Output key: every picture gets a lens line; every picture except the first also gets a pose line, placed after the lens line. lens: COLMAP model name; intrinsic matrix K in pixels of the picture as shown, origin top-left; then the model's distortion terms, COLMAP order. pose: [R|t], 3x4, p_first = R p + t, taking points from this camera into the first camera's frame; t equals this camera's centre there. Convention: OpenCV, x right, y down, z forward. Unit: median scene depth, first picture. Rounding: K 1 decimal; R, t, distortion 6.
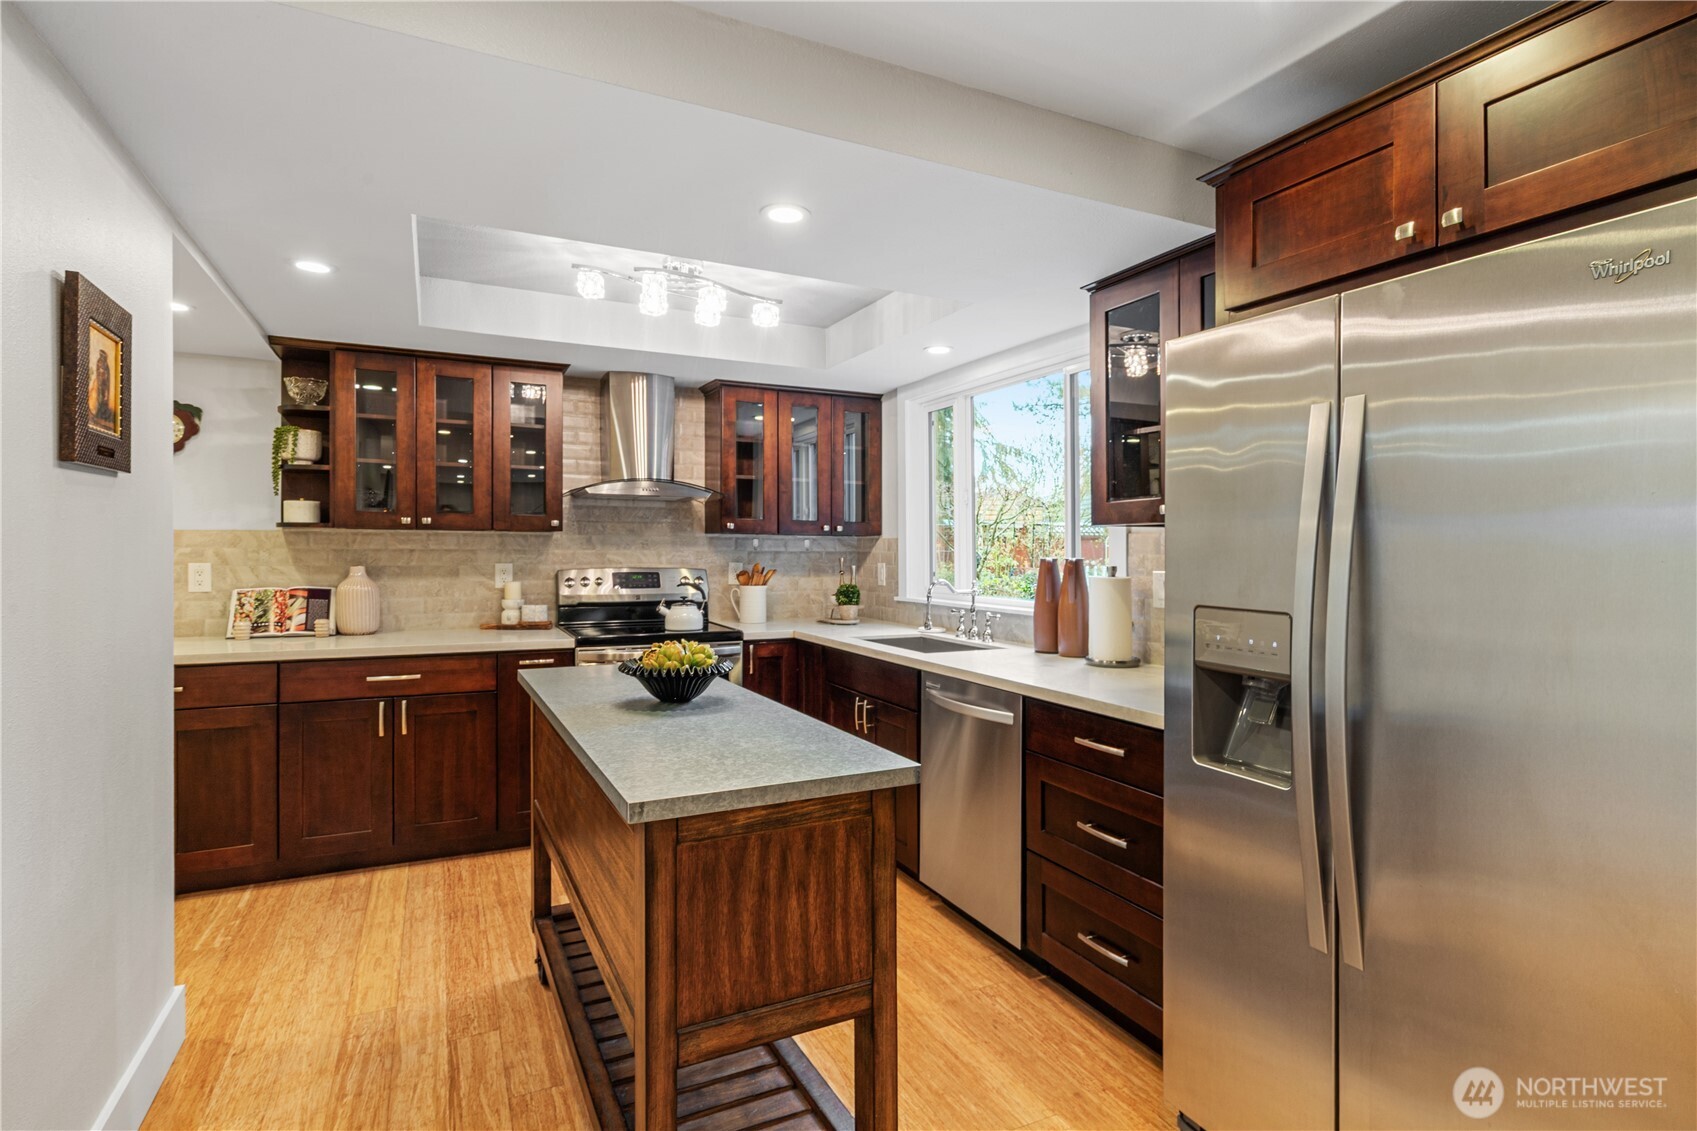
lens RADIAL K [[863.7, 0, 864.5], [0, 863.7, 572.5], [0, 0, 1]] dist [-0.000445, 0.001274]
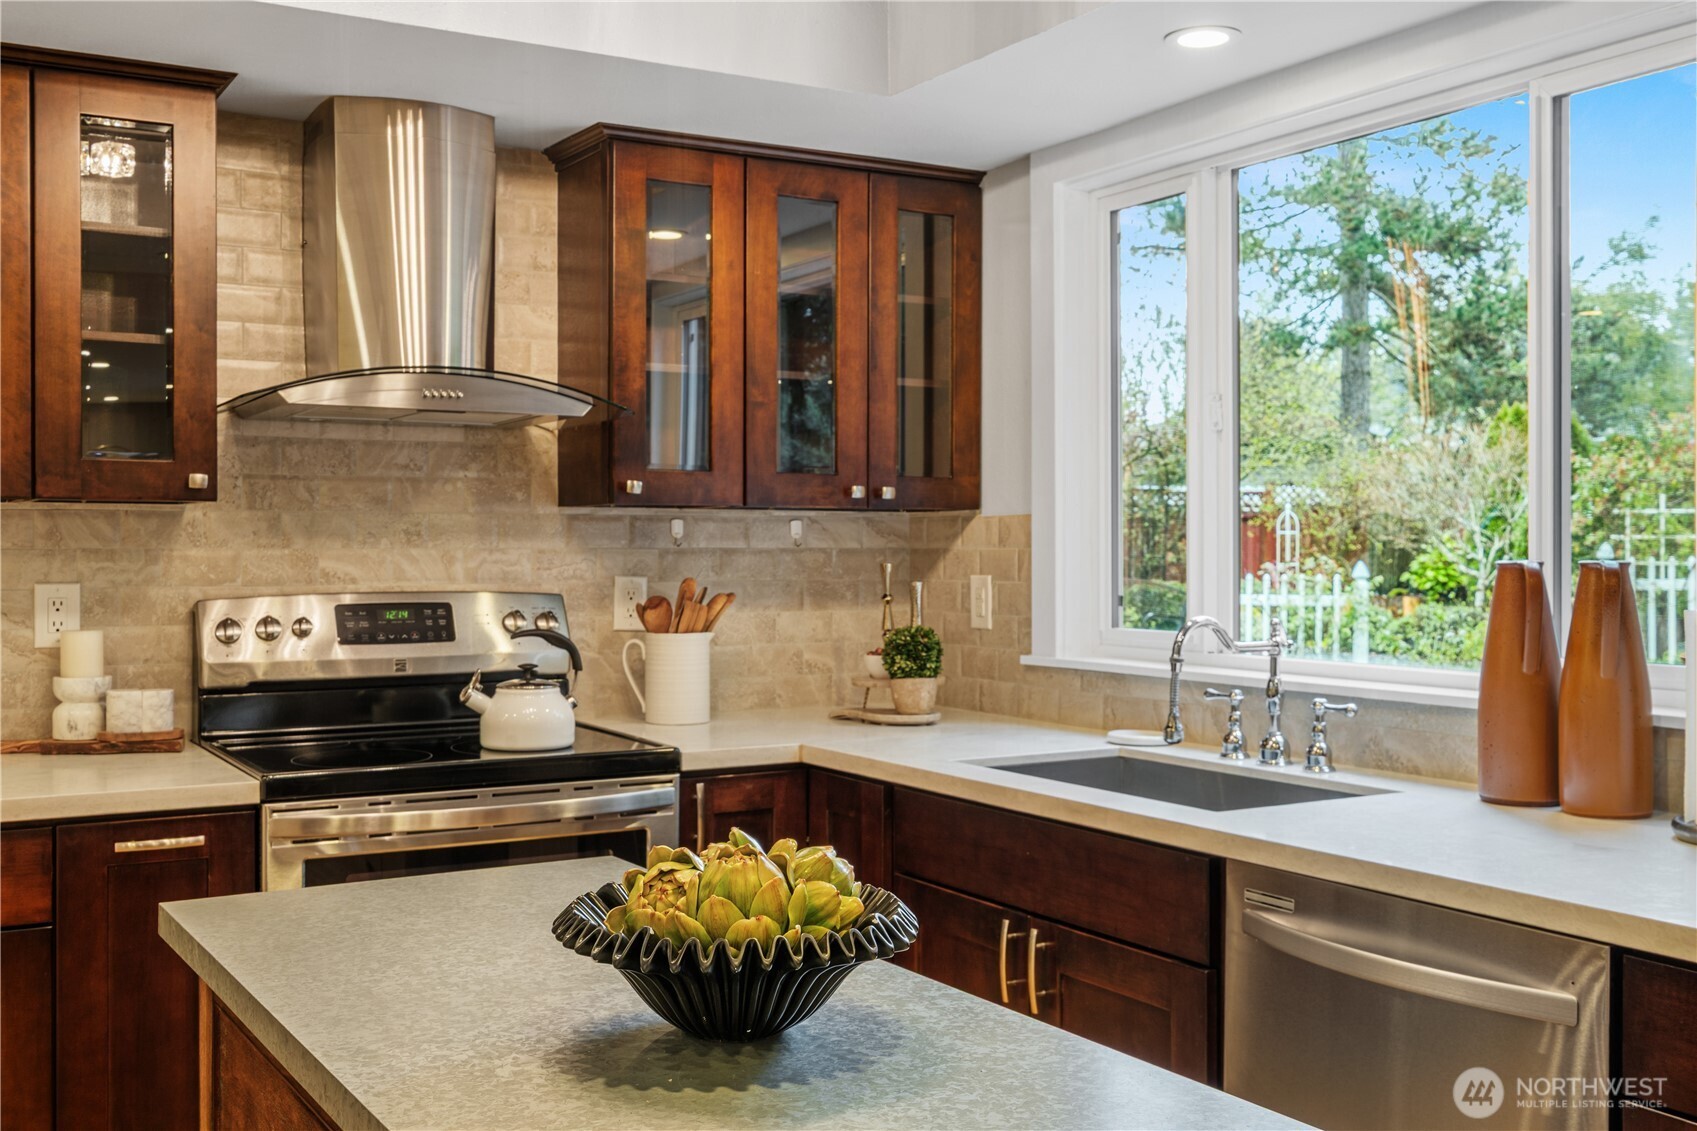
lens RADIAL K [[1741.8, 0, 885.4], [0, 1741.8, 573.4], [0, 0, 1]] dist [0.002098, 0.000000]
pose [[0.996855, -0.007924, 0.078846, -0.109709], [0.008648, 0.999923, -0.008845, -0.005422], [-0.078770, 0.009499, 0.996848, 0.190355]]
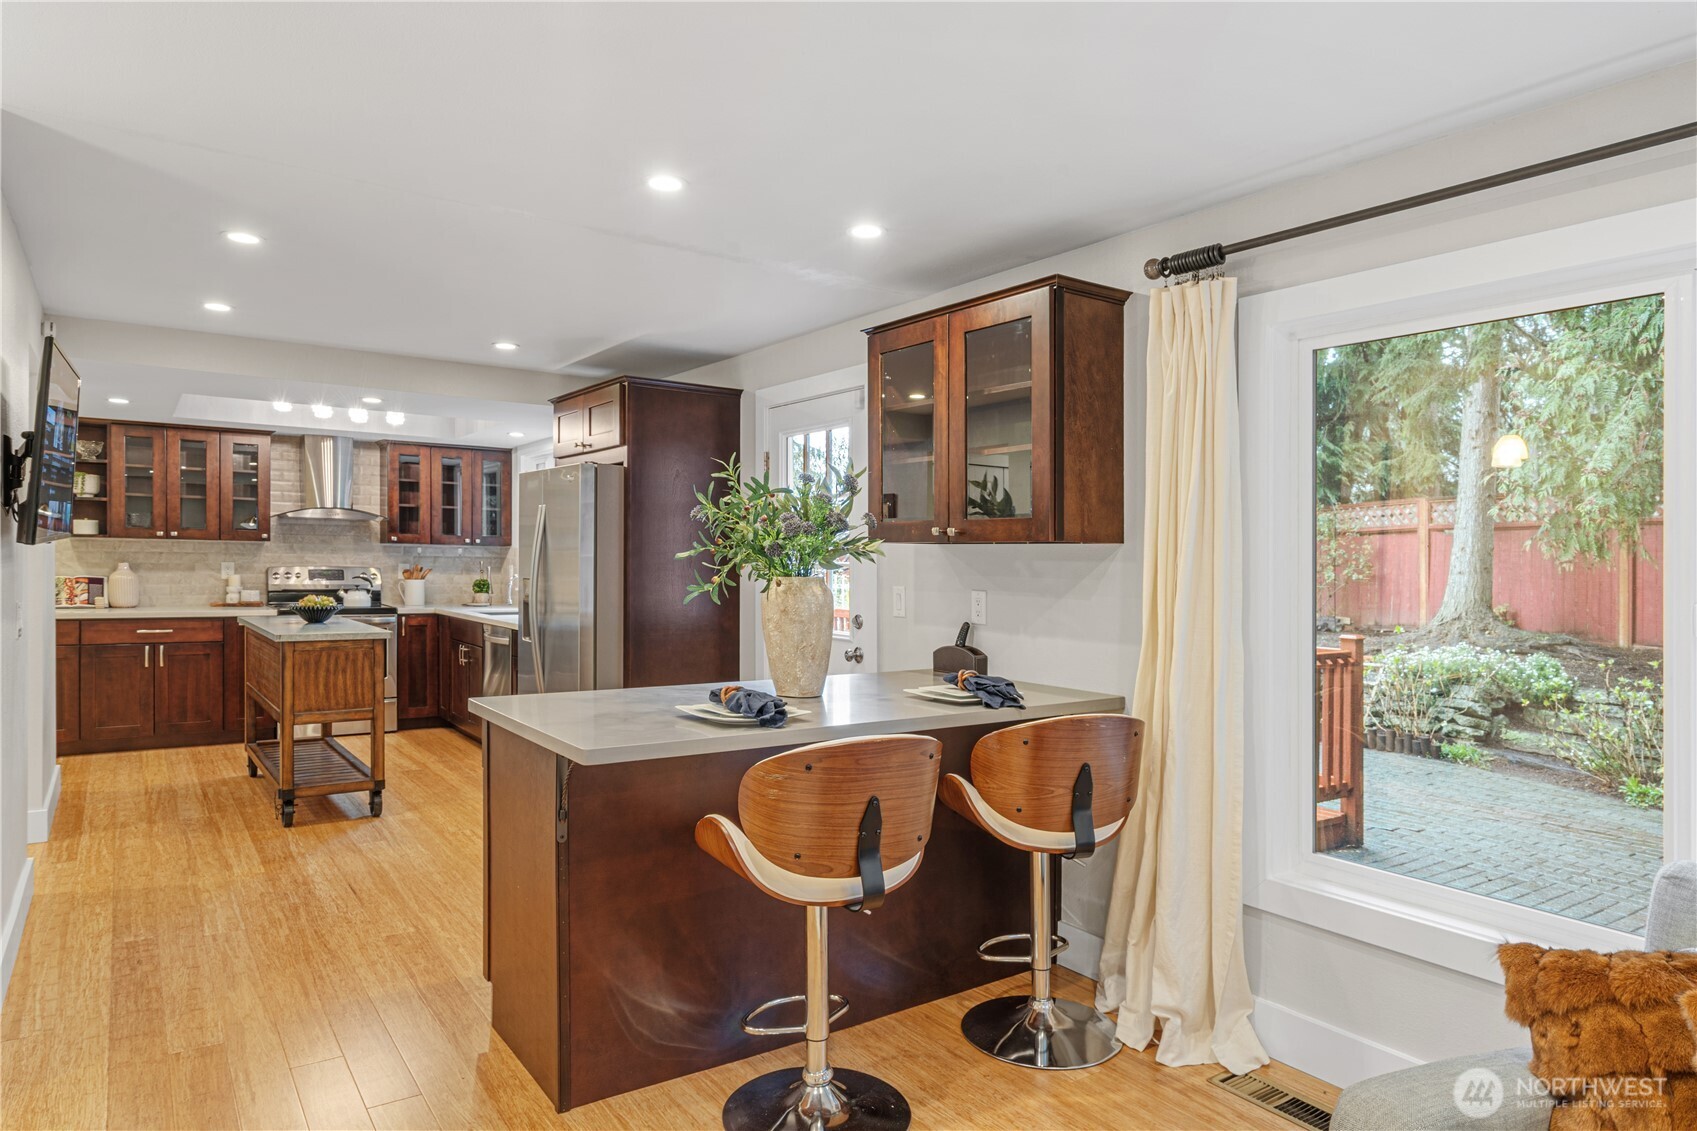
lens RADIAL K [[1023.8, 0, 860.5], [0, 1023.8, 594.5], [0, 0, 1]] dist [0.004369, -0.003730]
pose [[0.986832, 0.004874, 0.161672, 0.377985], [-0.006332, 0.999944, 0.008501, 0.023402], [-0.161622, -0.009413, 0.986808, -0.932357]]
